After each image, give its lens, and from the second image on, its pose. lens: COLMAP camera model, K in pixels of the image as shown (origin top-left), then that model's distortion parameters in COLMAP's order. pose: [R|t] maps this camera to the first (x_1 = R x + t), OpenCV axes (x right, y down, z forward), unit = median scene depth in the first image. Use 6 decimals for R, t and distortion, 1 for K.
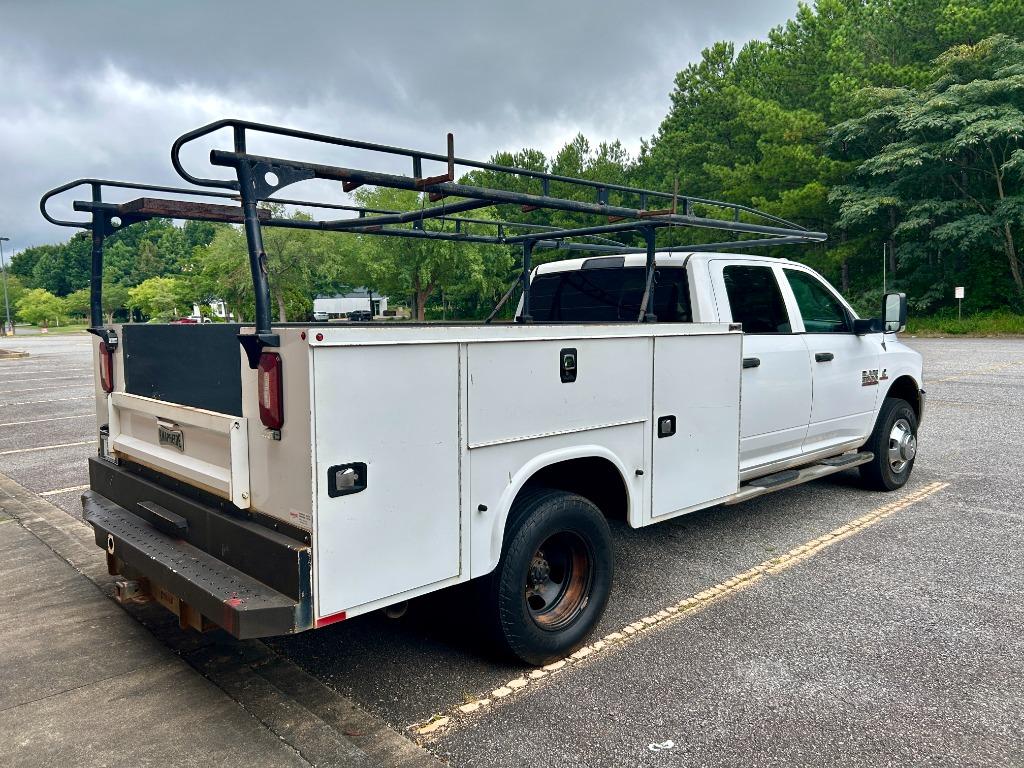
lens RADIAL K [[773.0, 0, 512.6], [0, 773.0, 378.1], [0, 0, 1]] dist [0.034735, -0.034718]
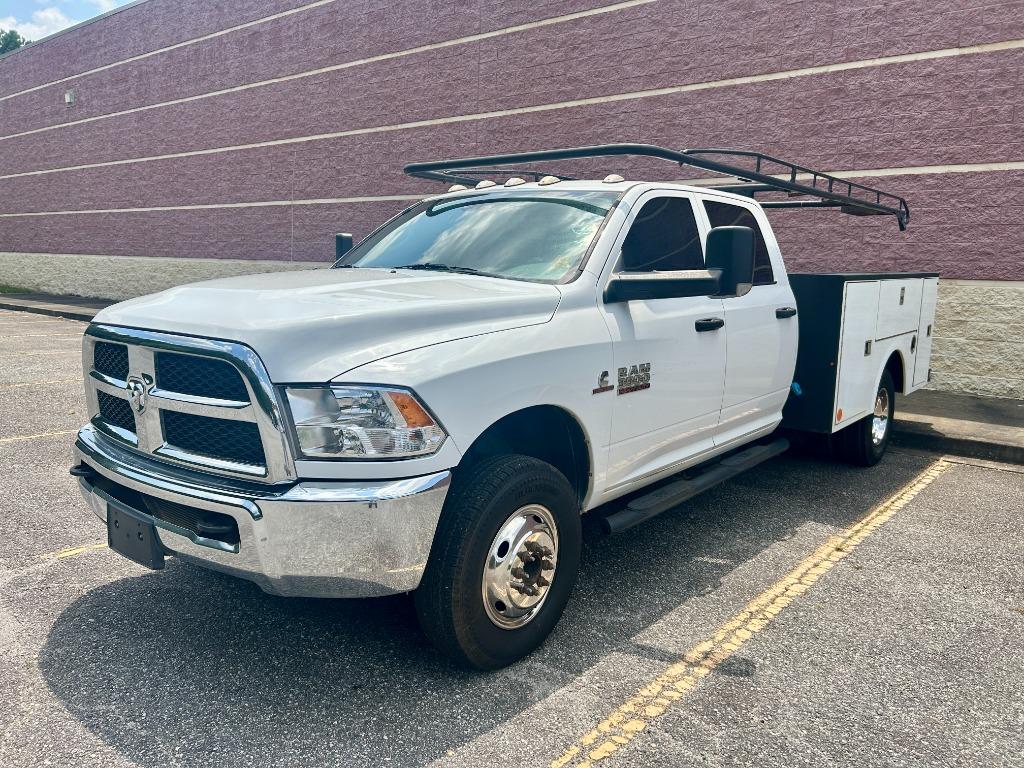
lens RADIAL K [[774.1, 0, 512.0], [0, 774.1, 384.0], [0, 0, 1]] dist [0.034110, -0.034279]
pose [[-0.991745, 0.010750, -0.127771, 0.113059], [-0.020651, 0.970079, 0.241909, -0.020498], [0.126549, 0.242551, -0.961849, 0.242846]]
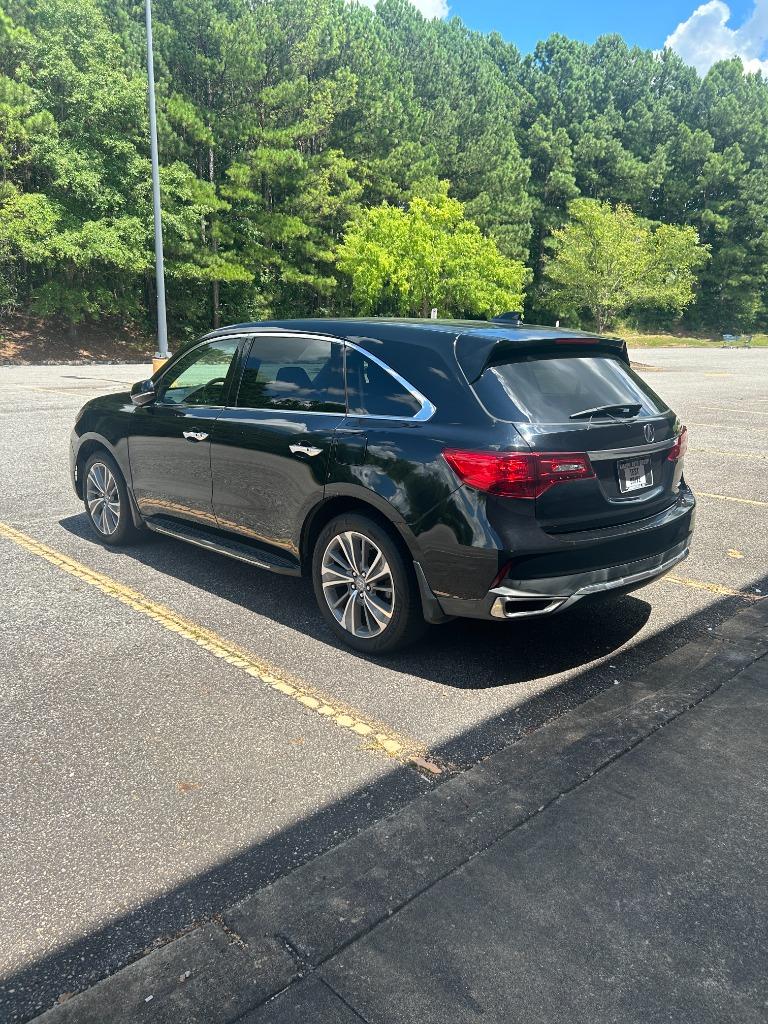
lens RADIAL K [[776.6, 0, 382.4], [0, 776.6, 515.3], [0, 0, 1]] dist [0.017413, -0.006245]
pose [[0.002092, -0.212711, 0.977113, -0.084527], [0.088473, 0.973323, 0.211697, -0.005222], [-0.996076, 0.086005, 0.020855, 0.087542]]
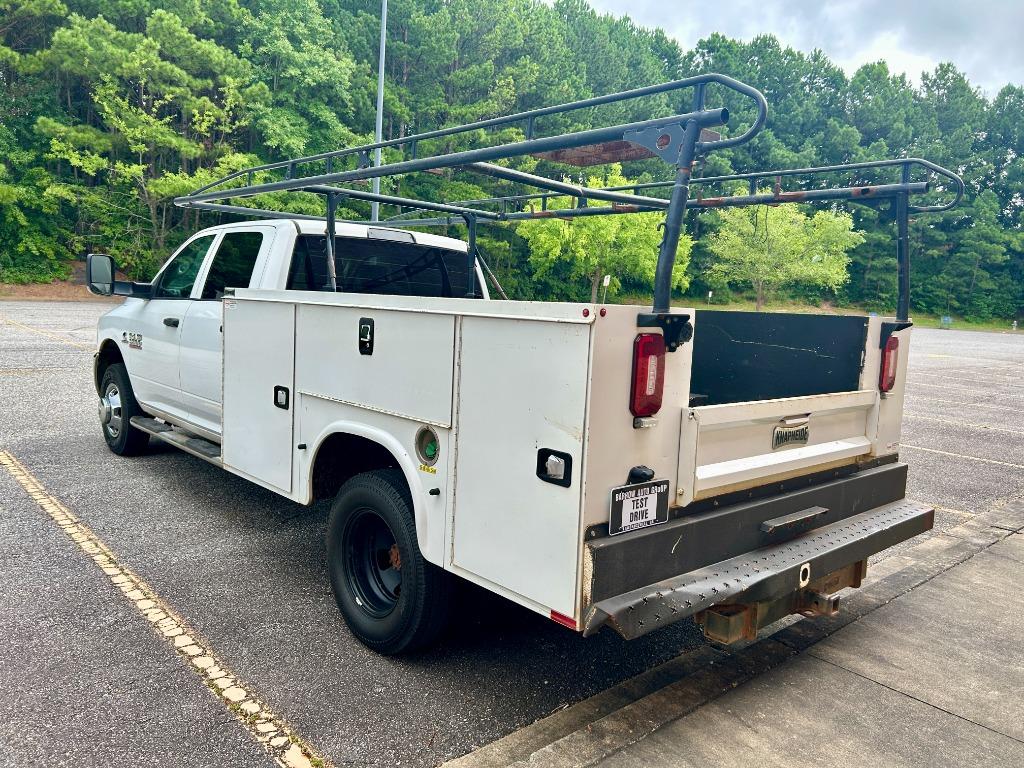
lens RADIAL K [[774.1, 0, 512.0], [0, 774.1, 384.0], [0, 0, 1]] dist [0.034110, -0.034279]
pose [[0.017530, -0.101297, 0.994702, -0.132629], [0.036052, 0.994272, 0.100617, -0.008526], [-0.999196, 0.034098, 0.021081, 0.128499]]
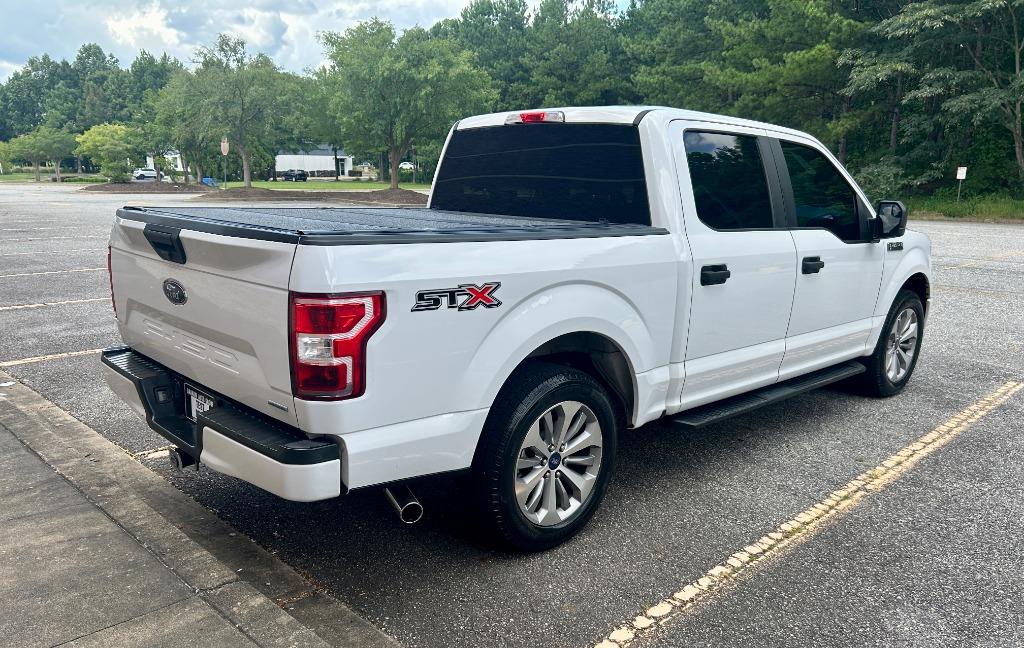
lens RADIAL K [[780.9, 0, 503.0], [0, 780.9, 378.4], [0, 0, 1]] dist [0.012862, 0.006261]
pose [[0.998991, 0.028877, 0.034401, -0.014647], [-0.034163, 0.985769, 0.164595, 0.000040], [-0.029158, -0.165605, 0.985761, 0.023618]]
